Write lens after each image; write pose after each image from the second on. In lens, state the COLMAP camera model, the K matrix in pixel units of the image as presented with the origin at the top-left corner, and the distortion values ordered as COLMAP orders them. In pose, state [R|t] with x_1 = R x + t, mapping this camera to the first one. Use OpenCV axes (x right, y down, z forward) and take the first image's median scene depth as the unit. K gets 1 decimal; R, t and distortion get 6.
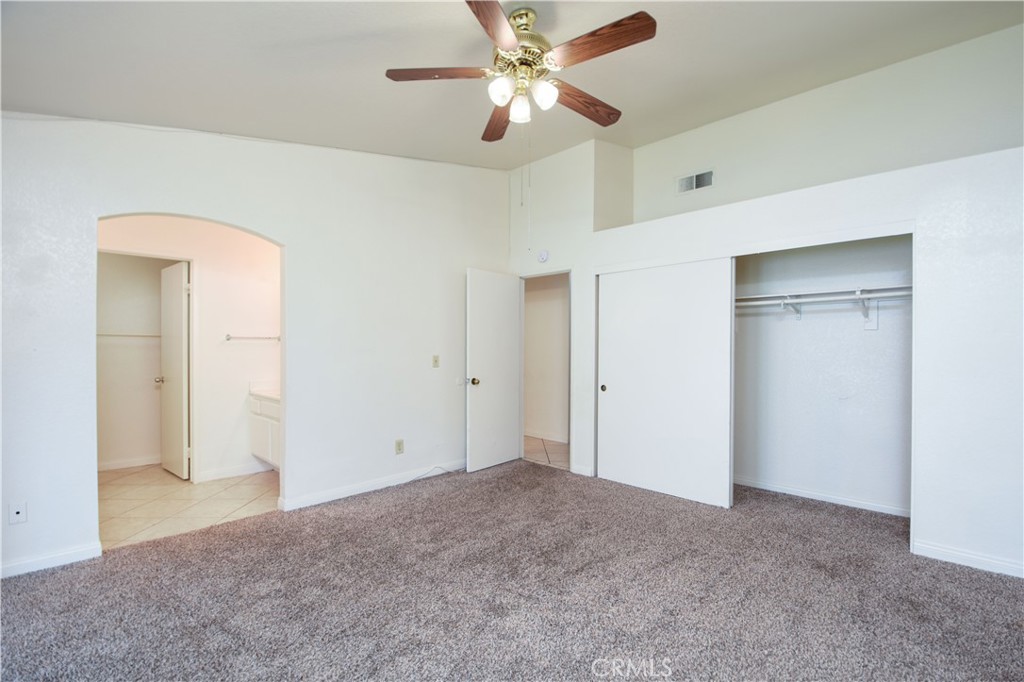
lens RADIAL K [[450.3, 0, 524.8], [0, 450.3, 350.4], [0, 0, 1]] dist [0.025641, -0.022669]
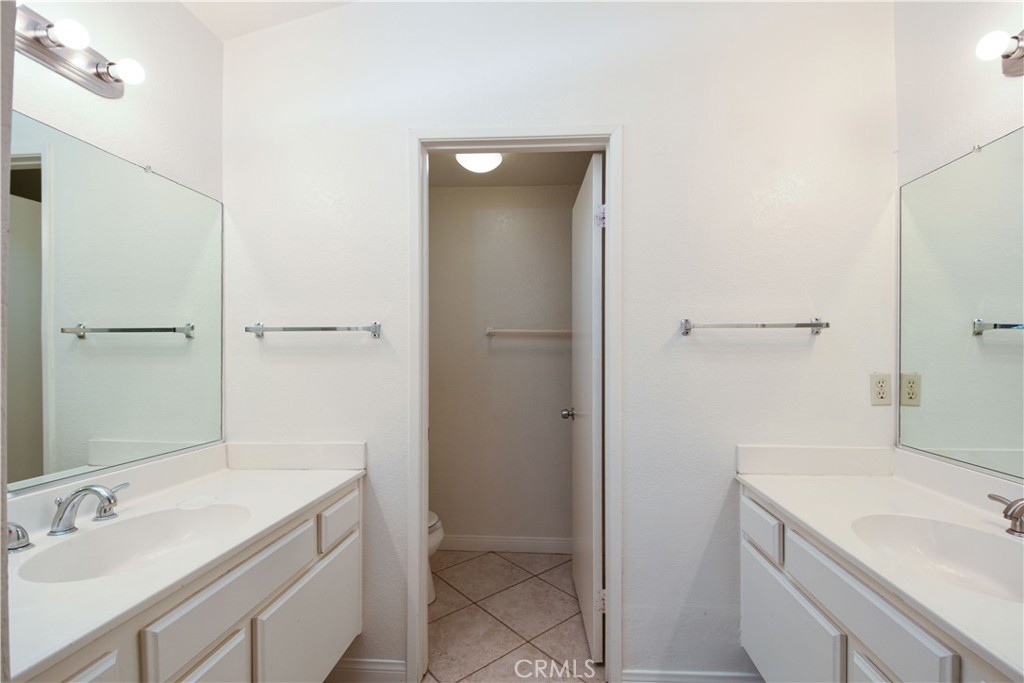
lens RADIAL K [[450.3, 0, 524.8], [0, 450.3, 350.9], [0, 0, 1]] dist [0.025641, -0.022669]
pose [[0.641983, -0.008588, -0.766671, -0.449592], [-0.004800, 0.999873, -0.015220, -0.002307], [0.766704, 0.013451, 0.641860, 0.652319]]
